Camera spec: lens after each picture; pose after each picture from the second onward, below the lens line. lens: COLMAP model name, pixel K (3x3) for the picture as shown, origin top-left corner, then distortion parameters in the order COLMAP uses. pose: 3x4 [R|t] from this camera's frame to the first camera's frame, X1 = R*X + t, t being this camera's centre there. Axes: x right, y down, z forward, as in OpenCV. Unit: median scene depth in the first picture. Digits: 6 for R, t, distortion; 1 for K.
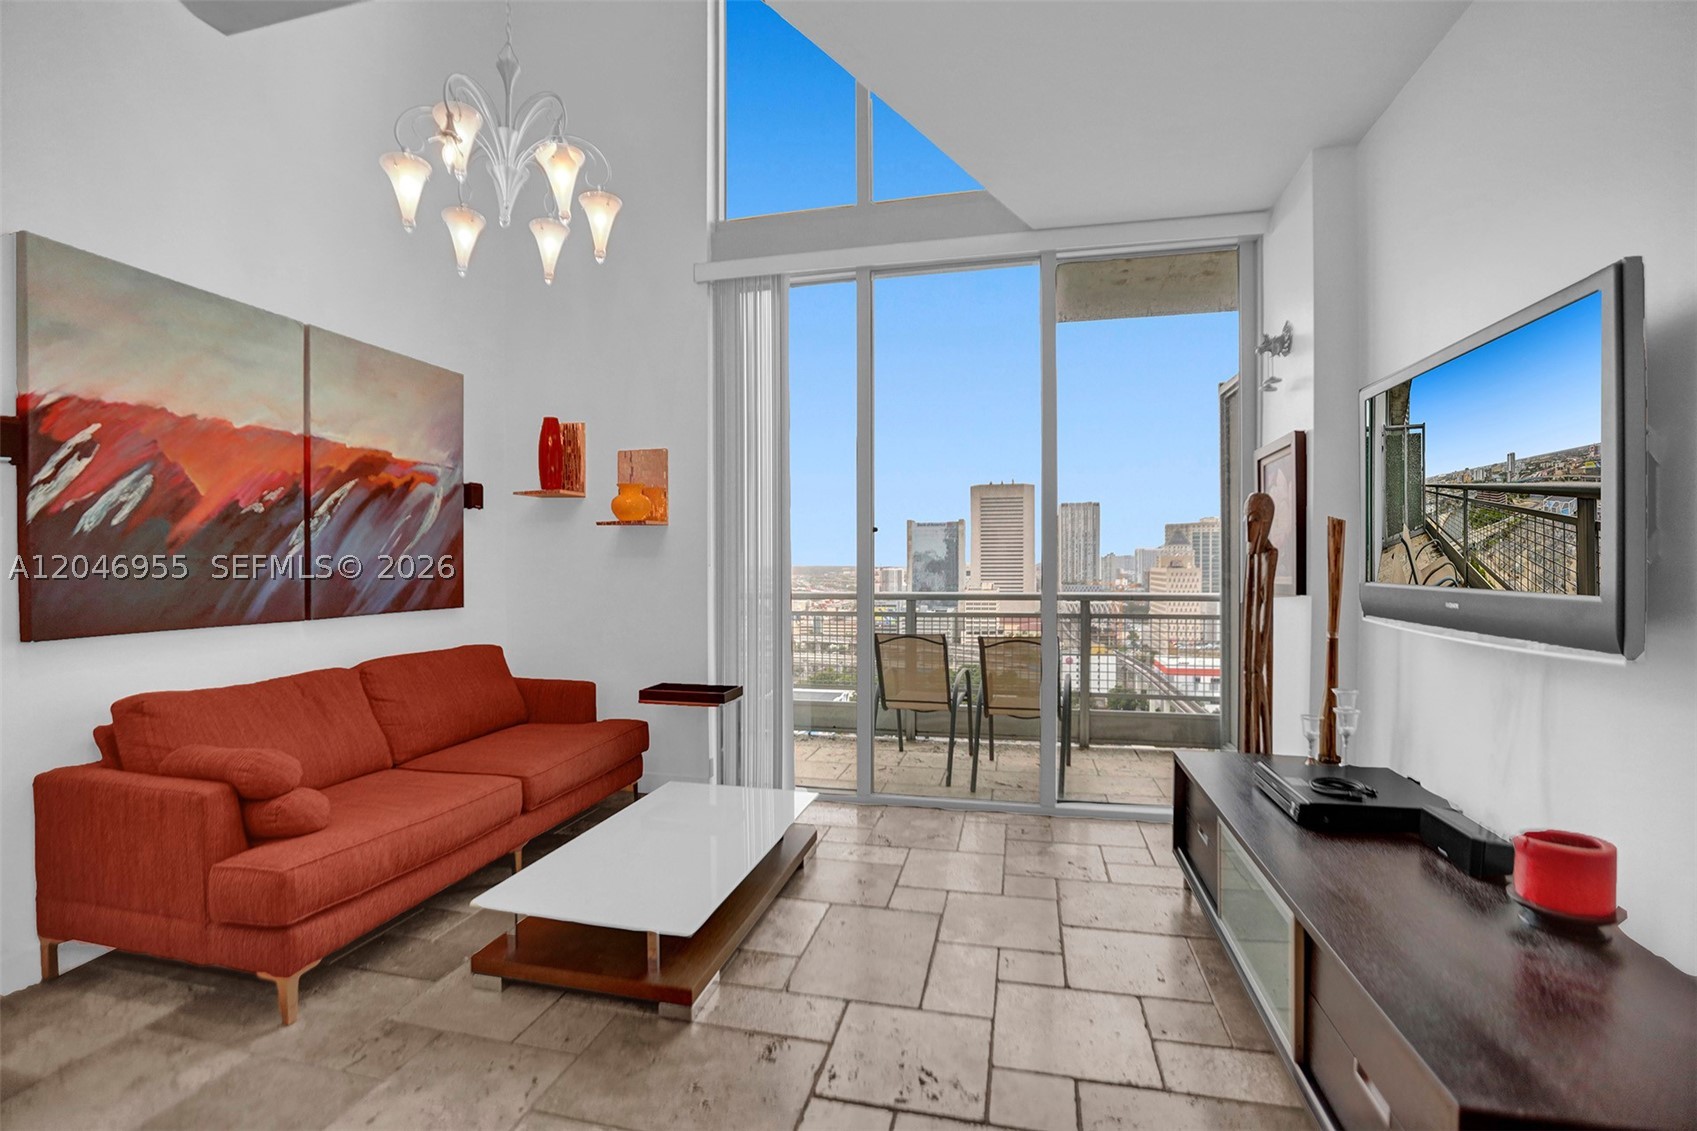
lens RADIAL K [[778.3, 0, 844.7], [0, 778.3, 554.1], [0, 0, 1]] dist [-0.035064, 0.012534]
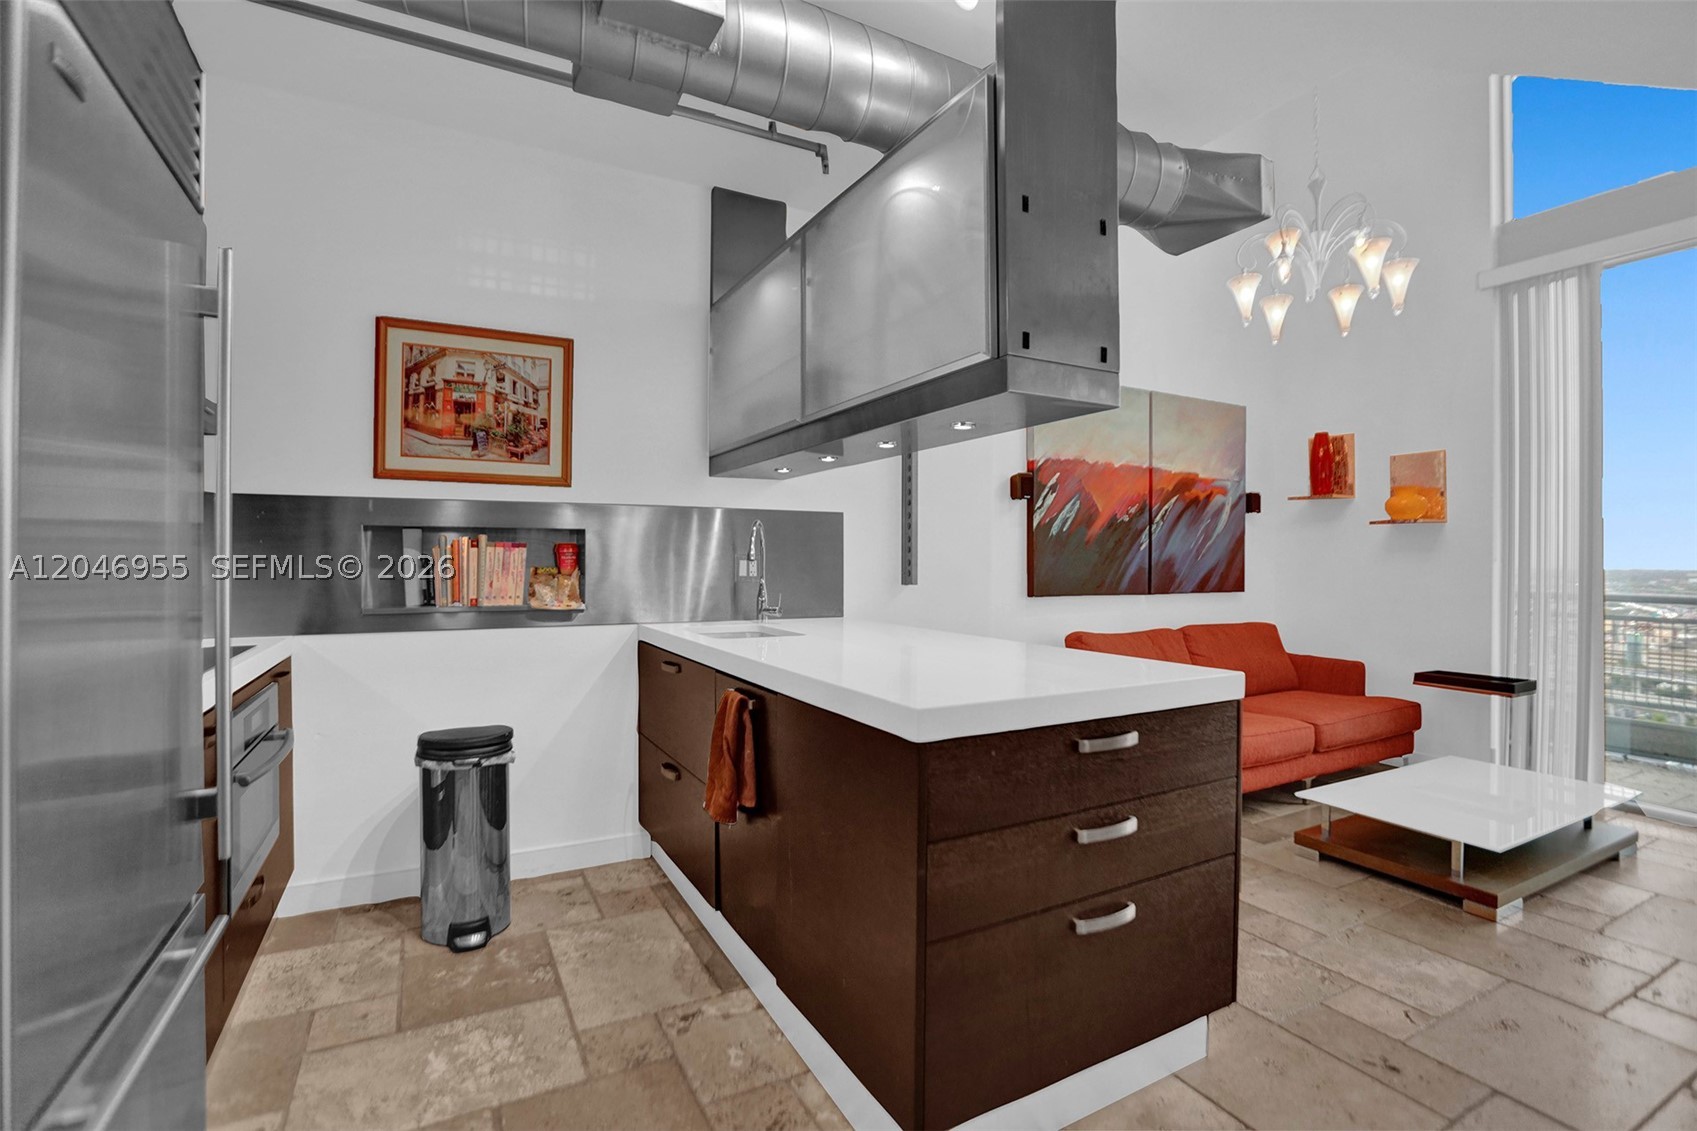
lens RADIAL K [[778.3, 0, 844.7], [0, 778.3, 554.1], [0, 0, 1]] dist [-0.035064, 0.012534]
pose [[0.666926, 0.008053, -0.745081, 0.008407], [-0.005105, 0.999968, 0.006239, 0.003834], [0.745107, -0.000357, 0.666945, -0.413817]]
